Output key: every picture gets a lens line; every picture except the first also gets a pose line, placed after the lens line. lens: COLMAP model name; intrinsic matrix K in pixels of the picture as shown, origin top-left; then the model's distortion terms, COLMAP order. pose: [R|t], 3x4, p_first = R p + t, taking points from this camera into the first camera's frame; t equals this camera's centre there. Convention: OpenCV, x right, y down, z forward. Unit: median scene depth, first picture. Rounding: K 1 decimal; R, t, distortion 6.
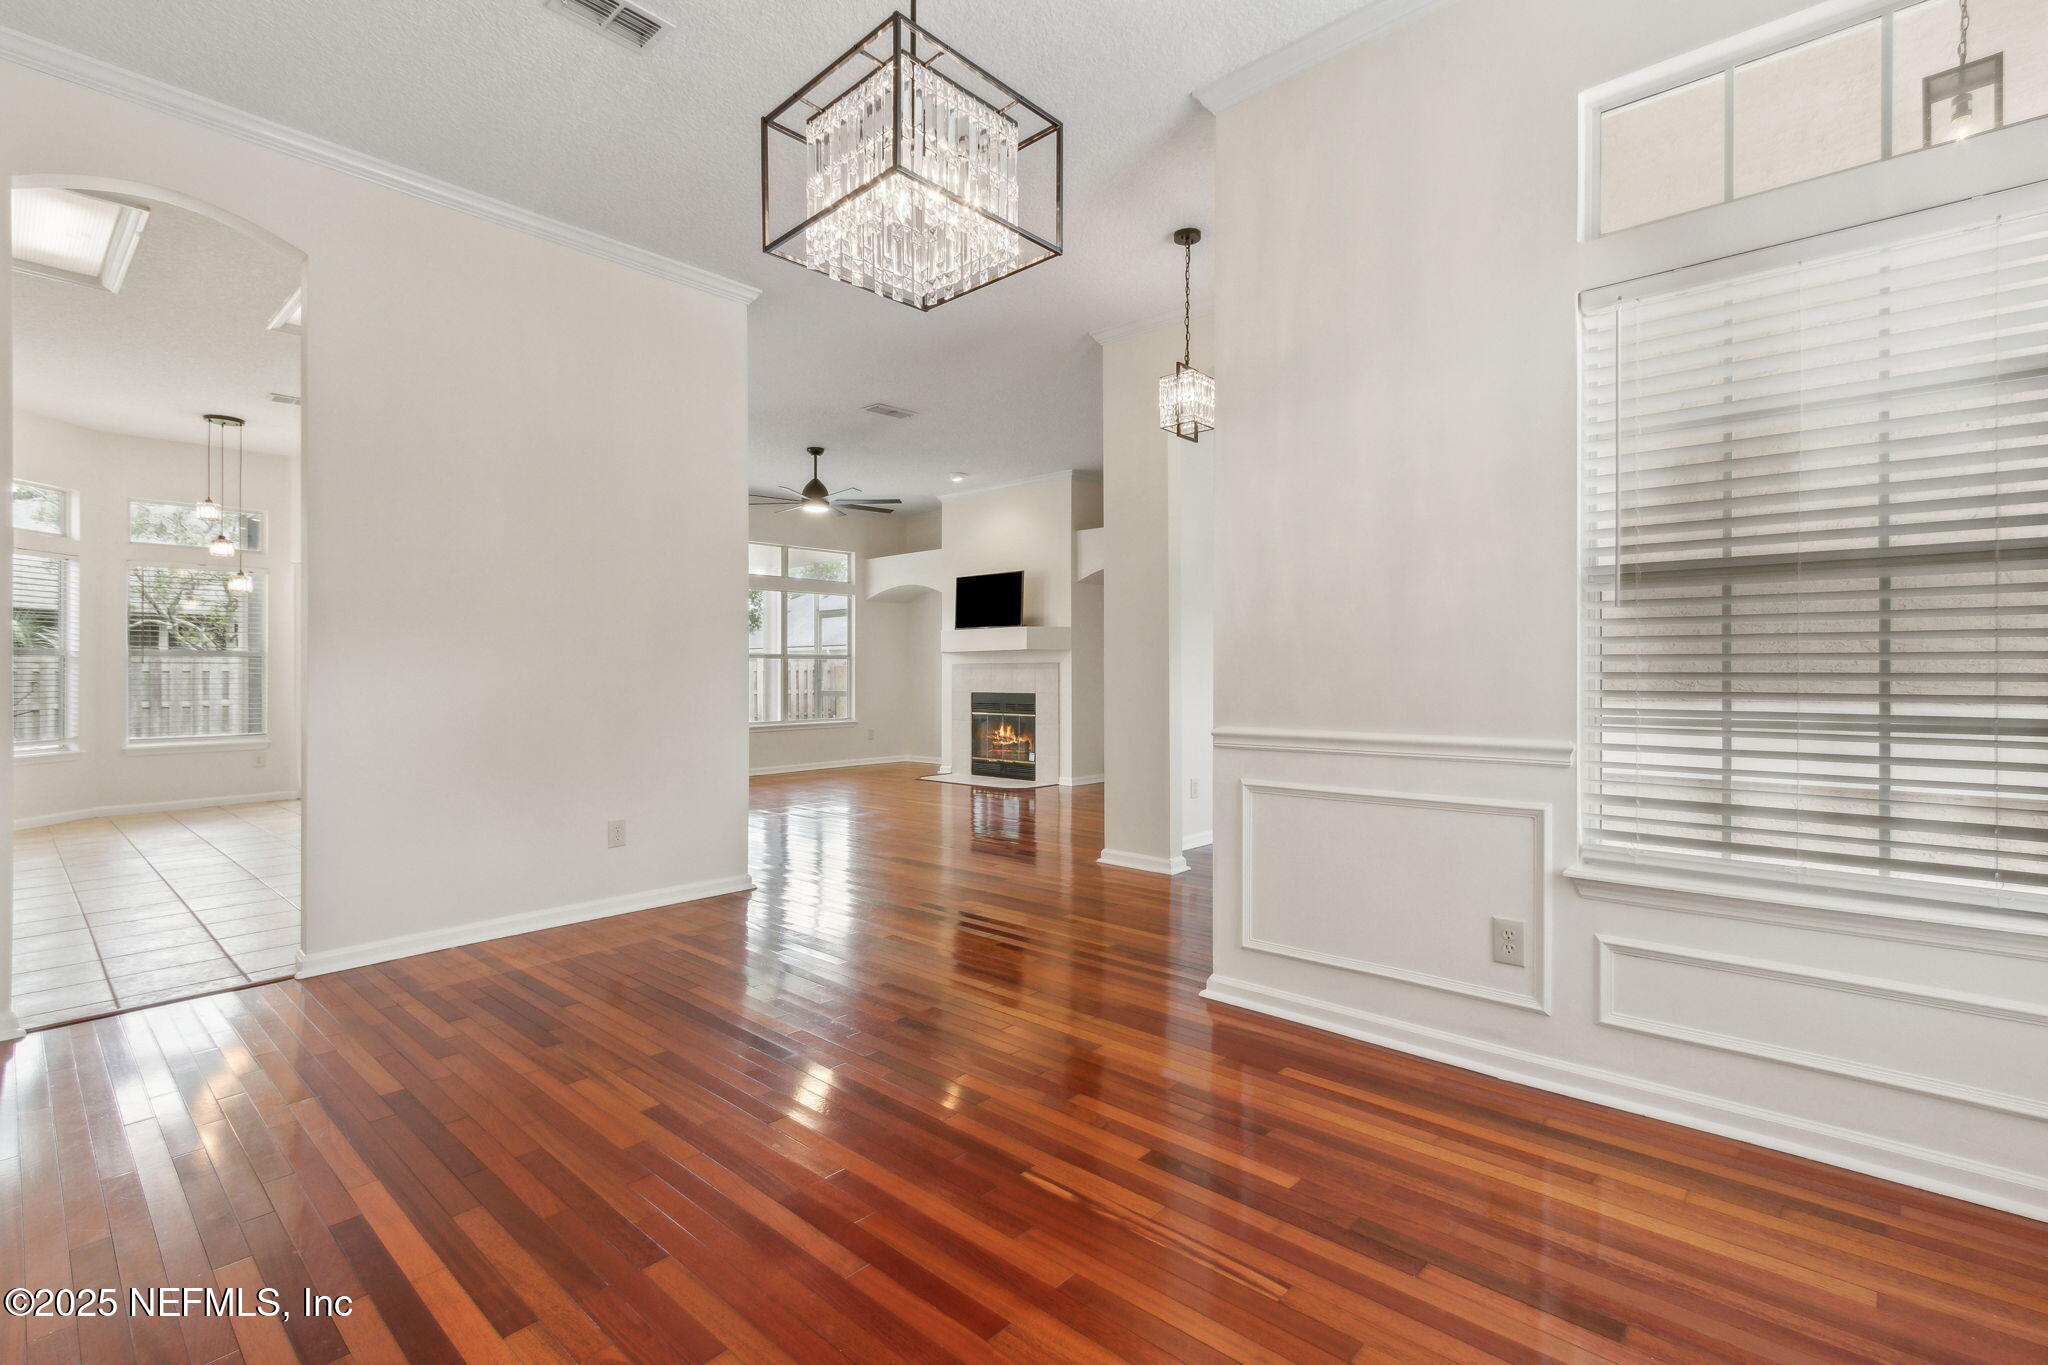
lens RADIAL K [[949.0, 0, 1021.0], [0, 949.0, 675.4], [0, 0, 1]] dist [-0.000331, 0.000014]
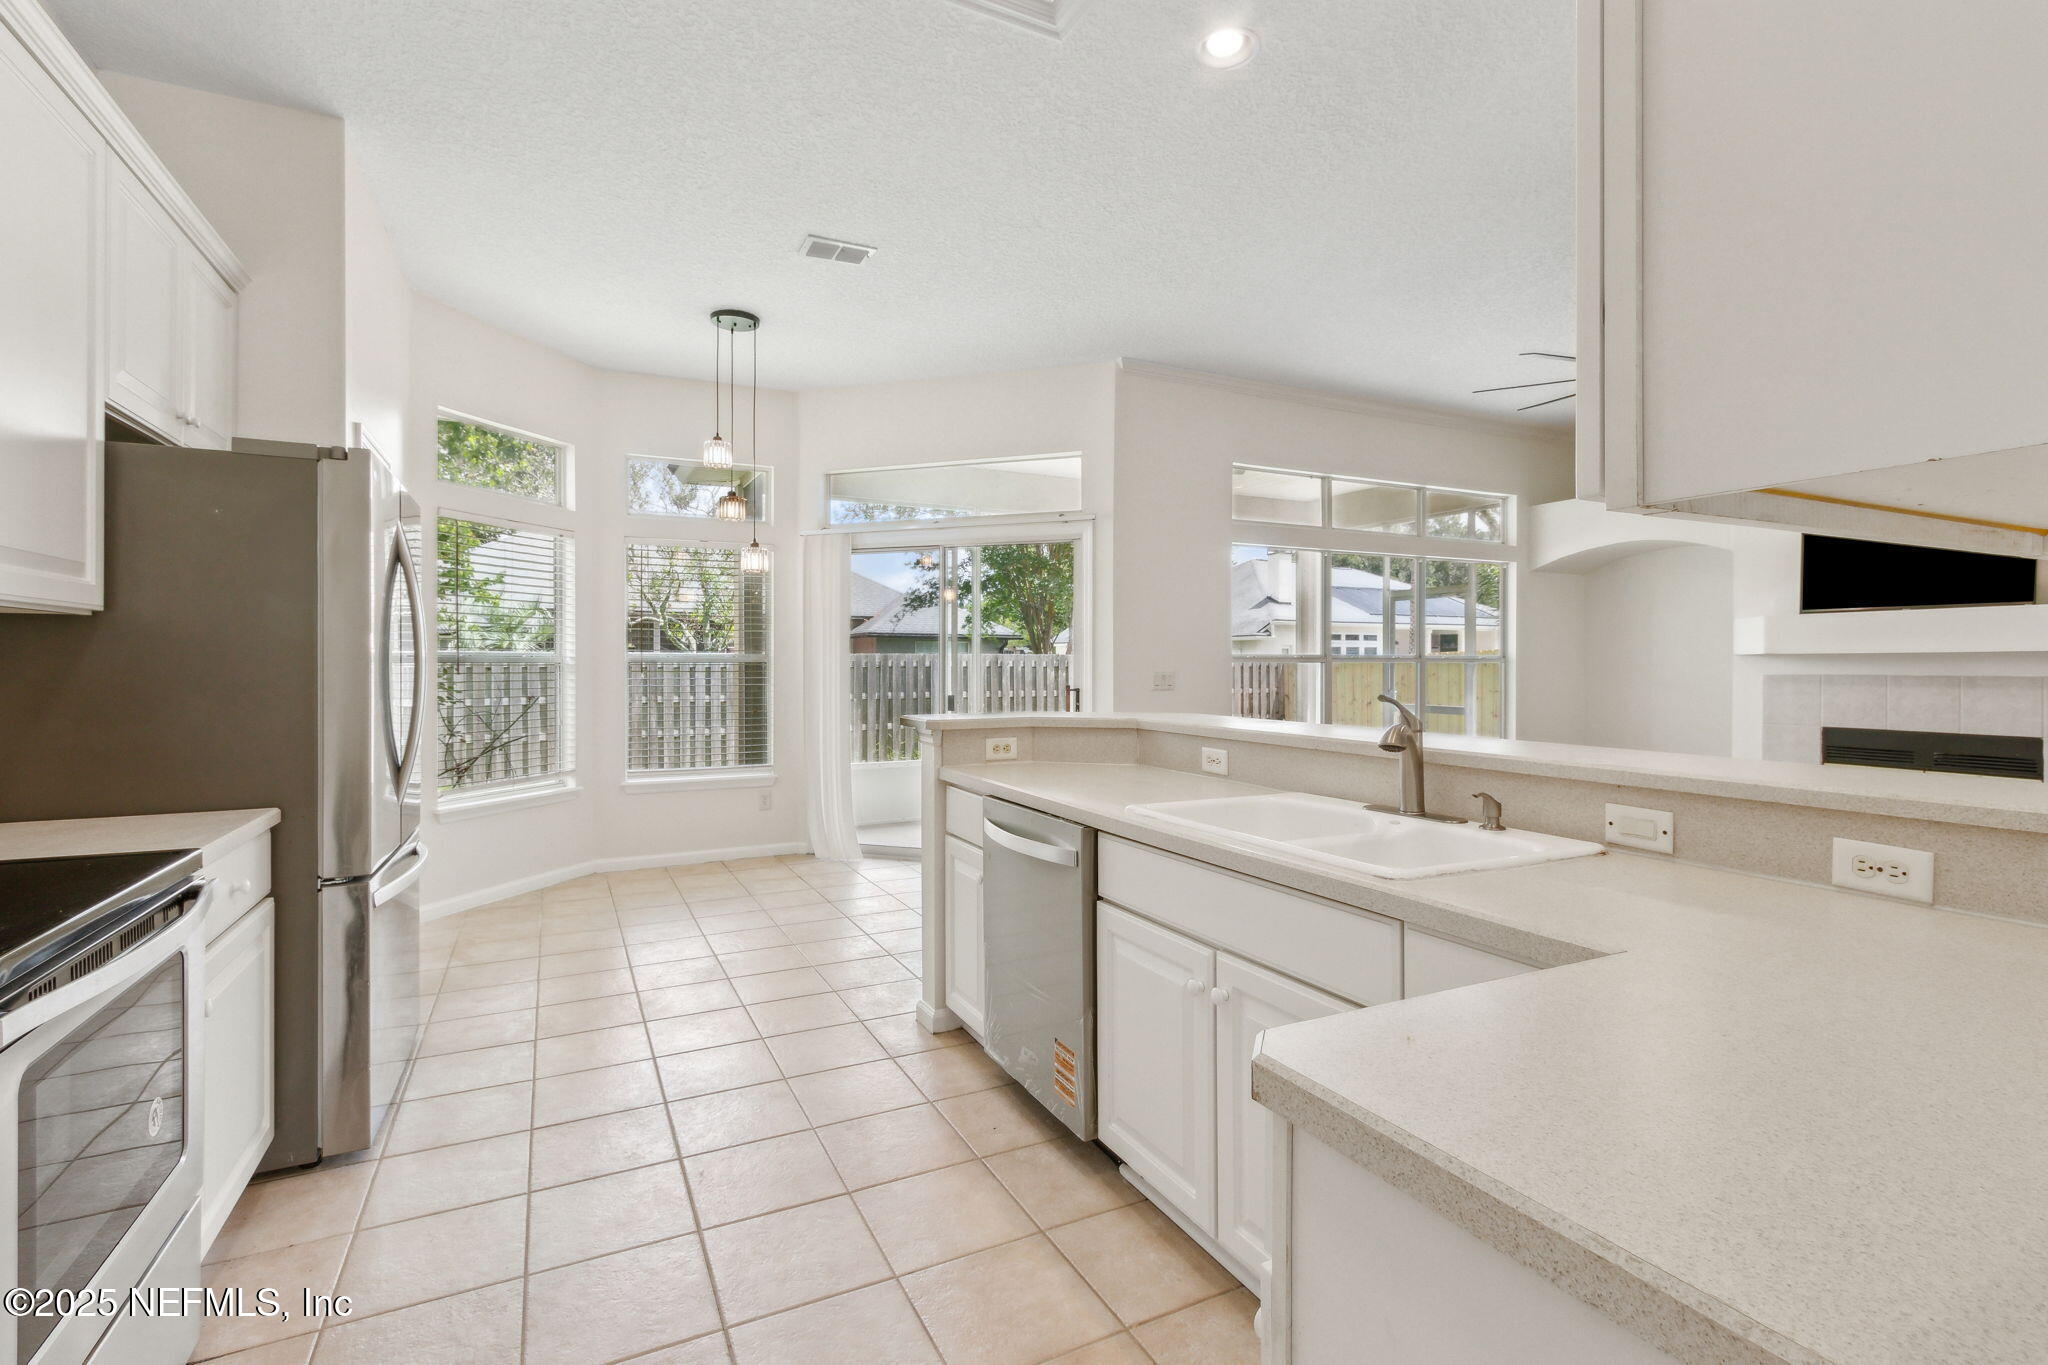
lens RADIAL K [[949.0, 0, 1021.0], [0, 949.0, 675.4], [0, 0, 1]] dist [-0.000331, 0.000014]
pose [[0.932341, 0.009288, -0.361462, -0.406954], [-0.005245, 0.999912, 0.012164, -0.023833], [0.361543, -0.009445, 0.932308, 0.444035]]
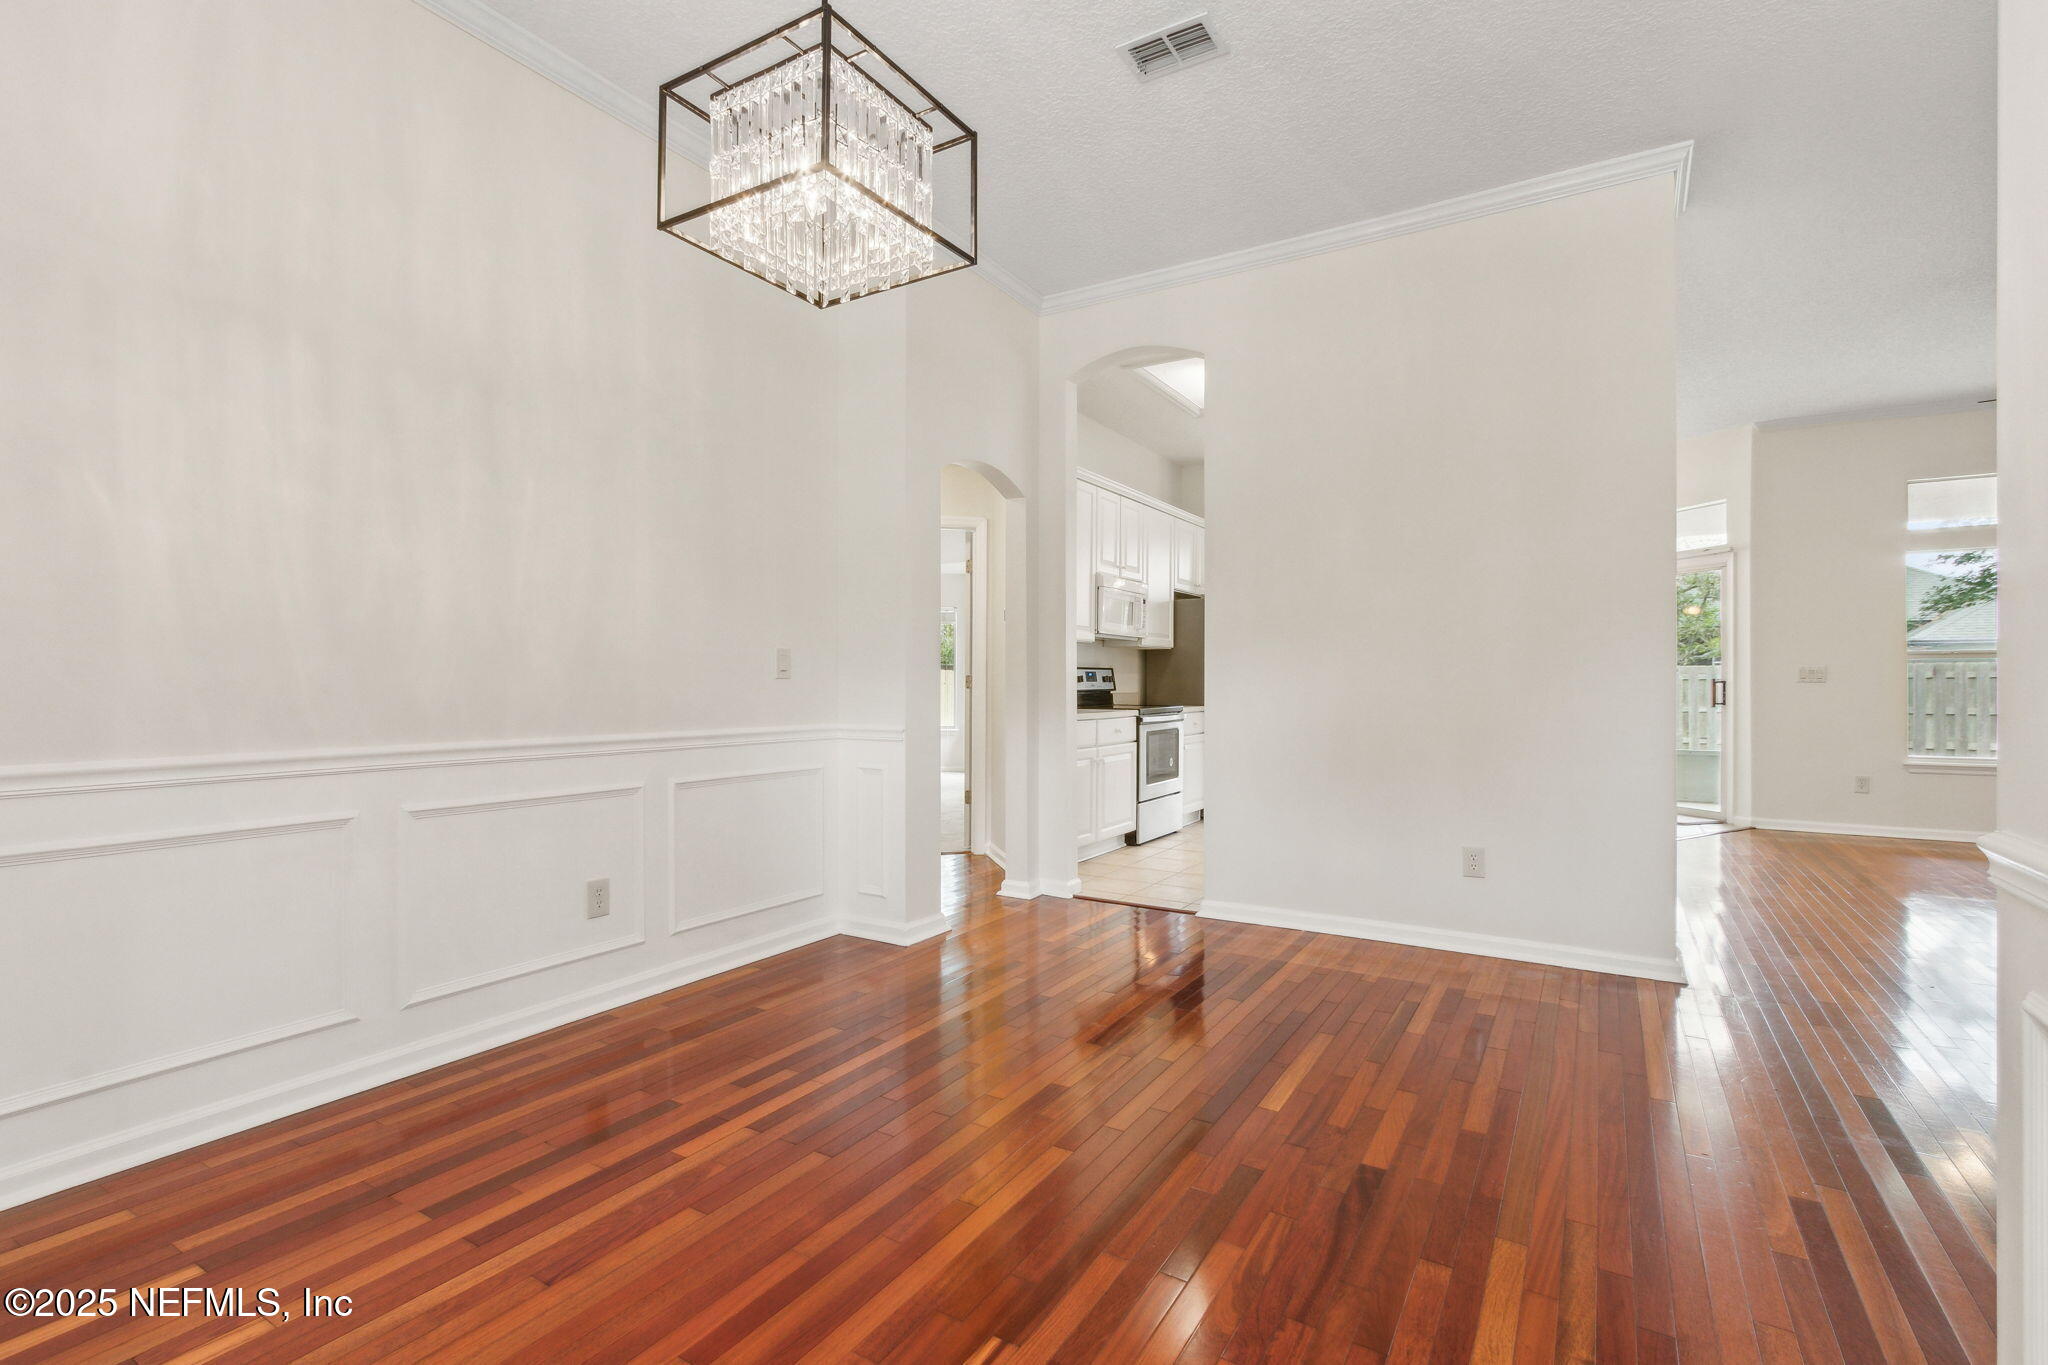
lens RADIAL K [[930.9, 0, 1024.0], [0, 930.9, 682.5], [0, 0, 1]] dist [0.000969, 0.000014]
pose [[0.175644, 0.003145, -0.984449, 0.222482], [-0.003621, 0.999990, 0.002548, -0.001808], [0.984447, 0.003117, 0.175653, 0.266923]]
